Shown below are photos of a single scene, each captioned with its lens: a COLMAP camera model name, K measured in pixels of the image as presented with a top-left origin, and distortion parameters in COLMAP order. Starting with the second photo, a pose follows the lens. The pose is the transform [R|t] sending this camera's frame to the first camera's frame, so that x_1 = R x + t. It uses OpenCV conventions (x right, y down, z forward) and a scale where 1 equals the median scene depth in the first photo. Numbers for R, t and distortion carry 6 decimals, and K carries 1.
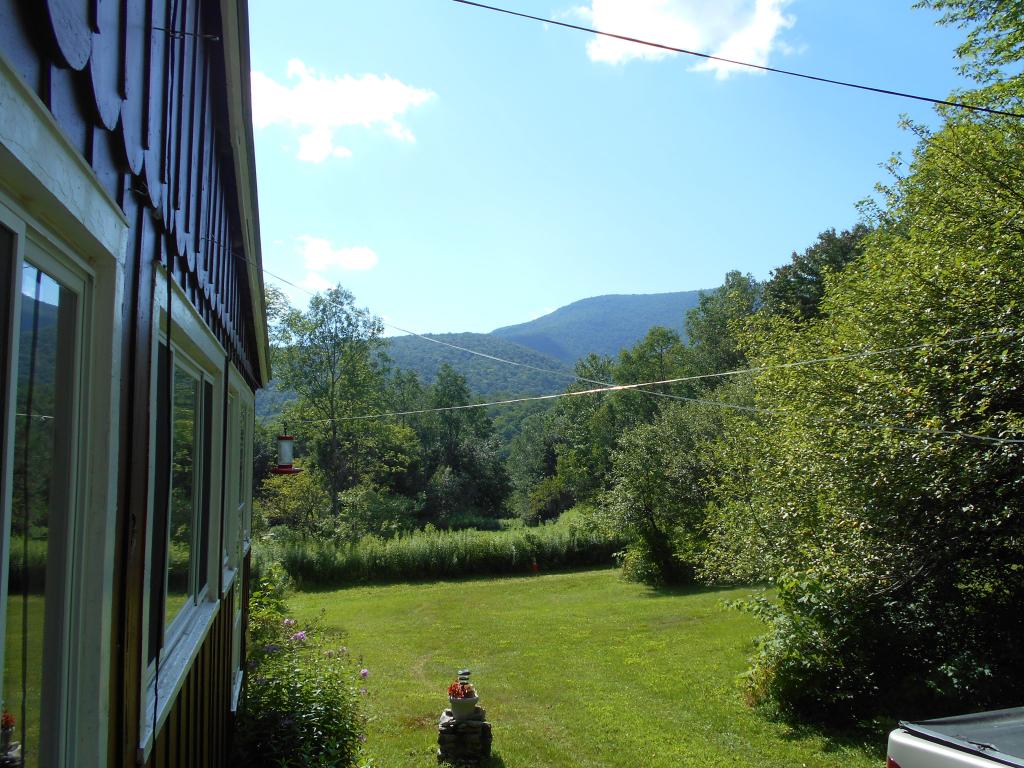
lens RADIAL K [[790.2, 0, 512.0], [0, 790.2, 384.0], [0, 0, 1]] dist [-0.007982, -0.000942]
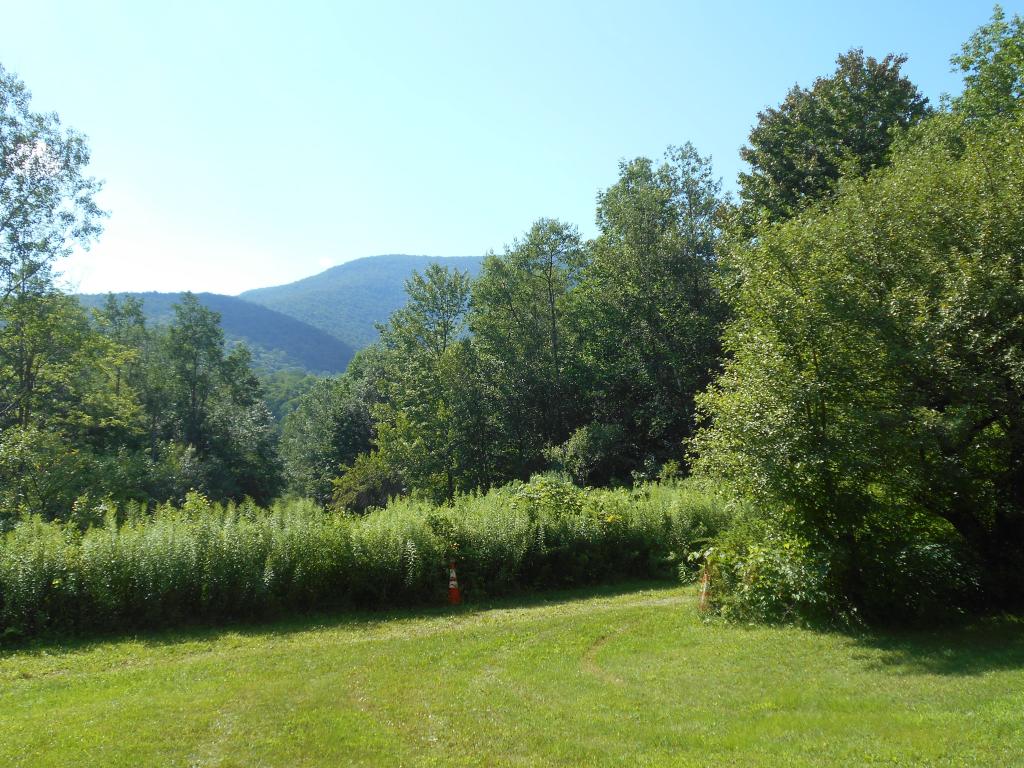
lens RADIAL K [[1026.3, 0, 511.3], [0, 1026.3, 399.4], [0, 0, 1]] dist [-0.004682, 0.023006]
pose [[0.972891, 0.027001, 0.229683, -0.038943], [-0.035948, 0.998746, 0.034858, 0.059243], [-0.228454, -0.042170, 0.972641, 0.252056]]
